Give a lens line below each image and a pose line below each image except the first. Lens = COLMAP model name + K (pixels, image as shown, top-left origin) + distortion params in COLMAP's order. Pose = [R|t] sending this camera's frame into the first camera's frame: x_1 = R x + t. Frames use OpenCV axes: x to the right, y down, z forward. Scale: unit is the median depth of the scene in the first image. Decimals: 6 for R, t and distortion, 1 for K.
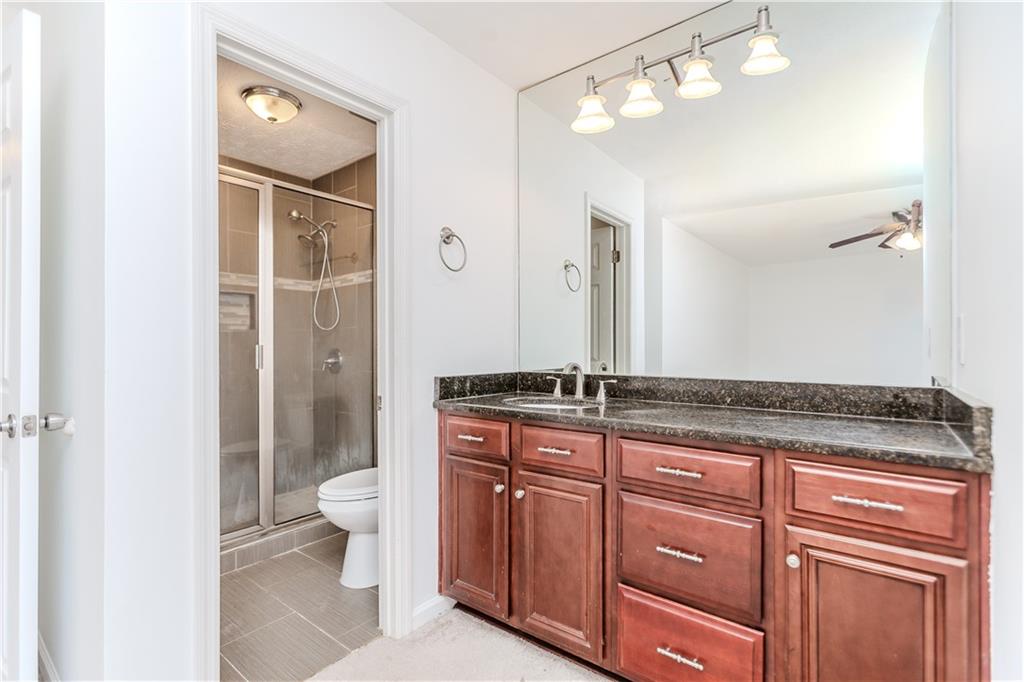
lens RADIAL K [[464.9, 0, 506.9], [0, 464.9, 345.3], [0, 0, 1]] dist [-0.026470, 0.021902]
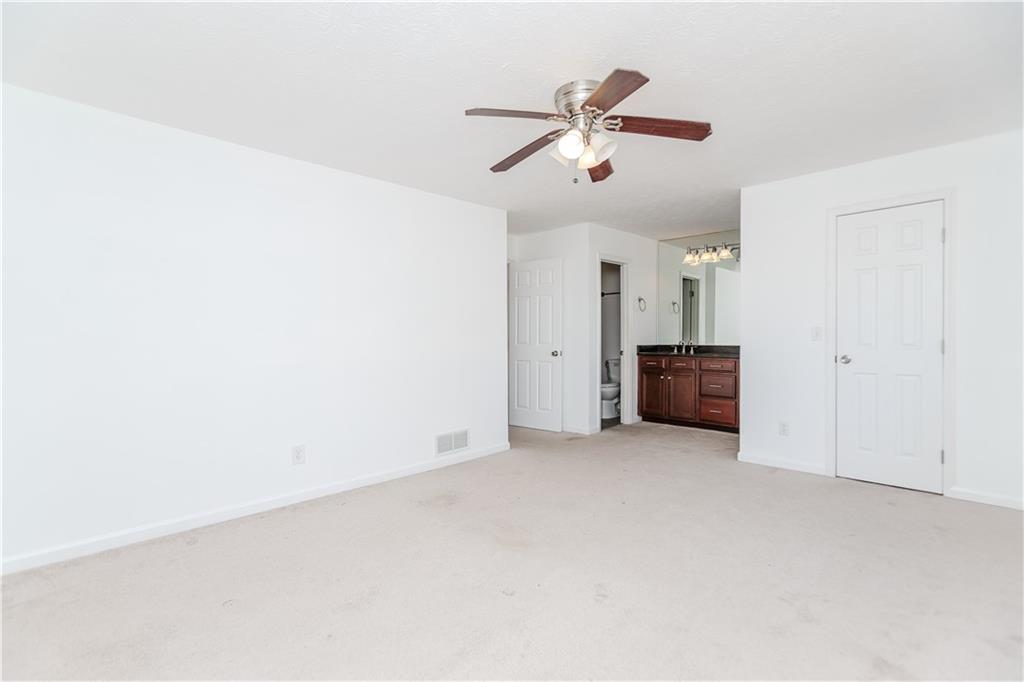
lens RADIAL K [[464.9, 0, 506.9], [0, 464.9, 345.3], [0, 0, 1]] dist [-0.026470, 0.021902]
pose [[0.994631, 0.004272, -0.103399, -0.695881], [-0.002356, 0.999823, 0.018650, 0.012951], [0.103460, -0.018306, 0.994465, -2.168736]]
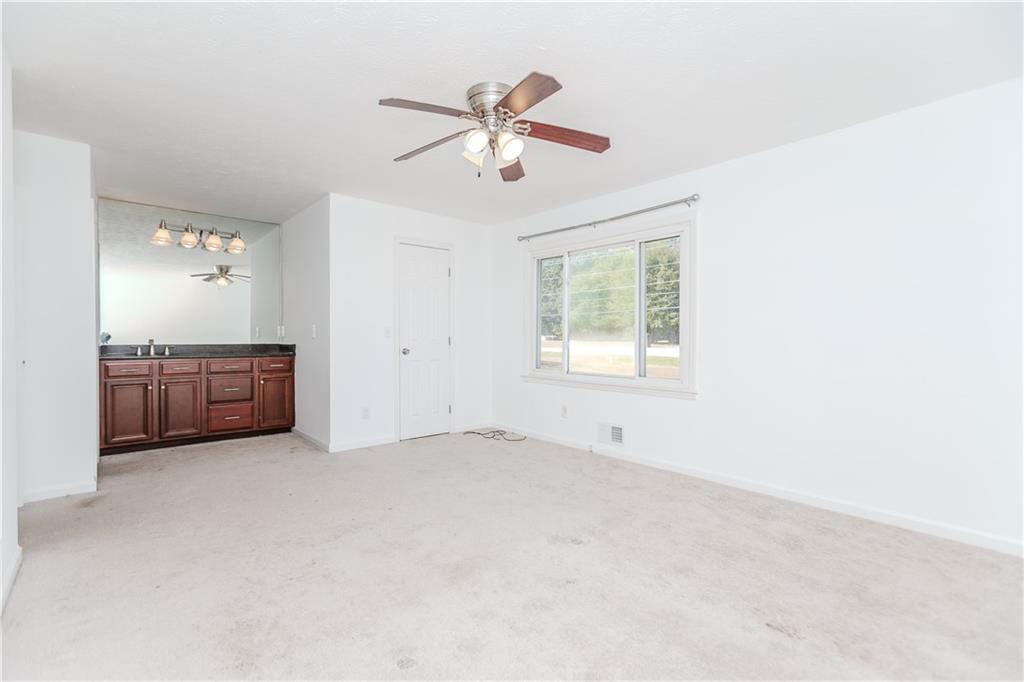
lens RADIAL K [[464.9, 0, 506.9], [0, 464.9, 345.3], [0, 0, 1]] dist [-0.026470, 0.021902]
pose [[0.188506, -0.001971, 0.982070, -1.853382], [-0.001202, 0.999997, 0.002237, 0.064079], [-0.982071, -0.001603, 0.188503, -1.205725]]
